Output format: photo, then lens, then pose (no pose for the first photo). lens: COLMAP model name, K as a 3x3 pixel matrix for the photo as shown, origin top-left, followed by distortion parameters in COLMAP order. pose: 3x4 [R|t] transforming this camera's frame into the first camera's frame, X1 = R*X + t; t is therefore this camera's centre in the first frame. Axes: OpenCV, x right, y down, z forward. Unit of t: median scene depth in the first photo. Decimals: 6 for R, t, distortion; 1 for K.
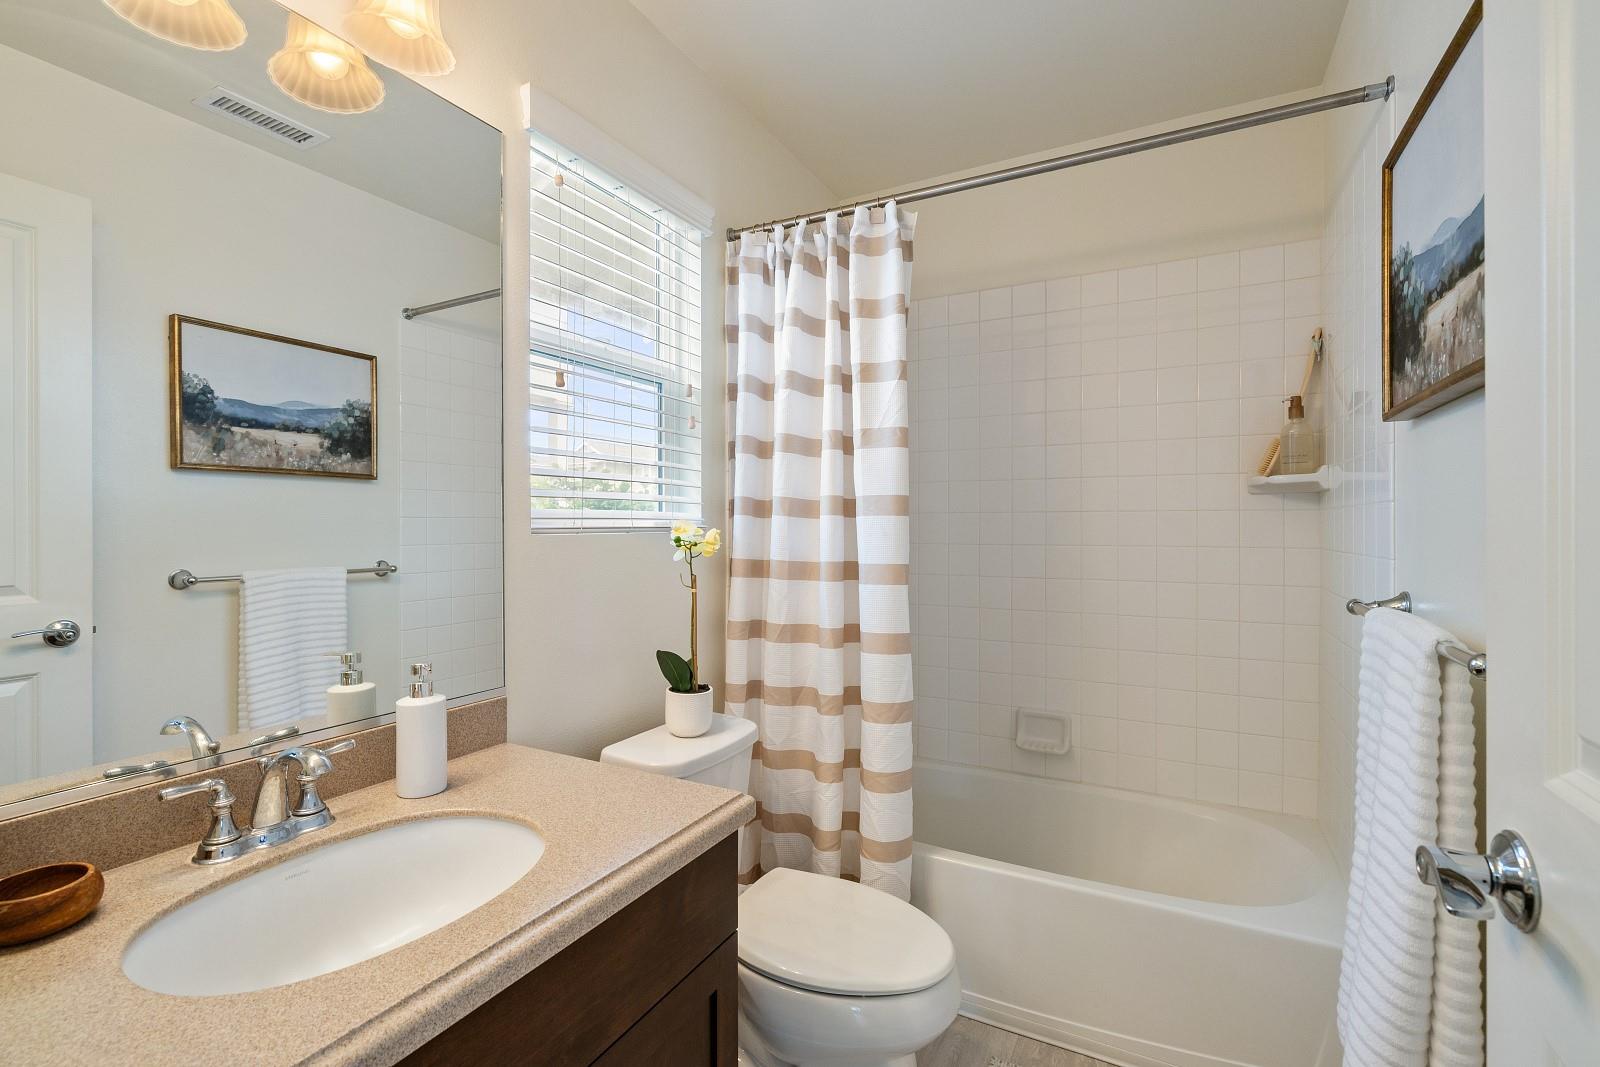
lens RADIAL K [[711.1, 0, 797.3], [0, 711.1, 526.2], [0, 0, 1]] dist [-0.003671, -0.000292]
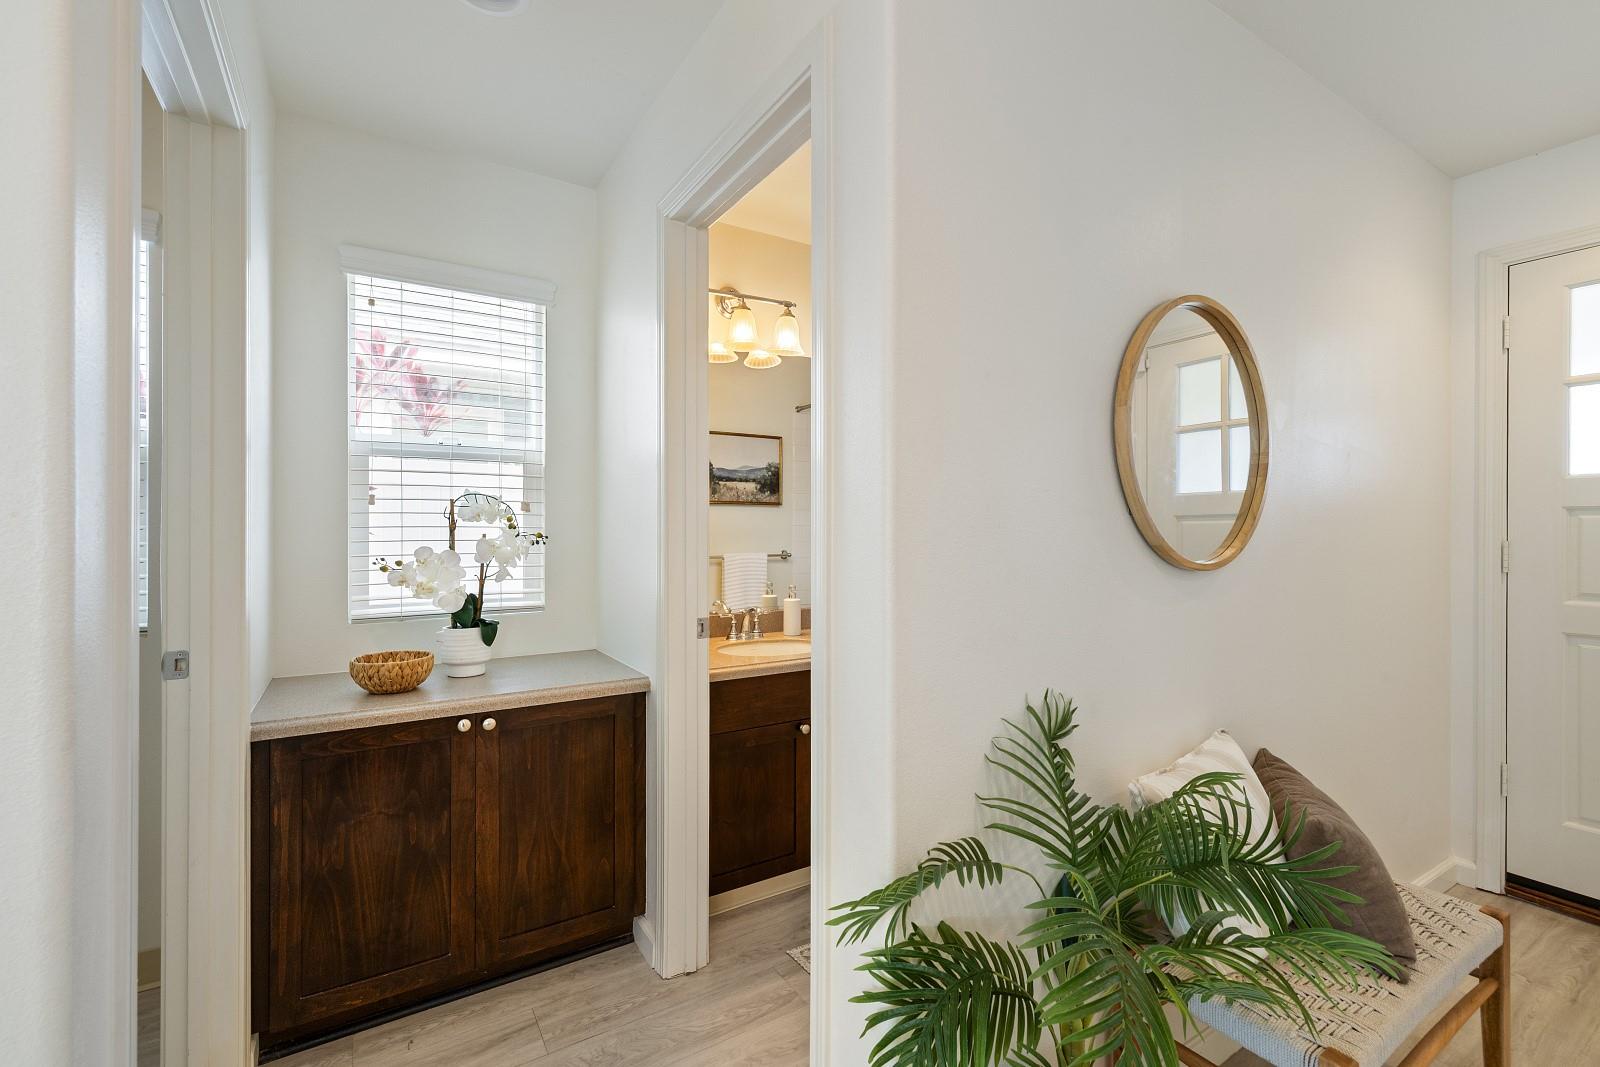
lens RADIAL K [[693.1, 0, 798.8], [0, 693.1, 530.7], [0, 0, 1]] dist [-0.004306, -0.000362]
pose [[0.867950, 0.004822, -0.496629, 0.338206], [-0.004334, 0.999988, 0.002135, -0.005731], [0.496633, 0.000300, 0.867960, -0.535861]]
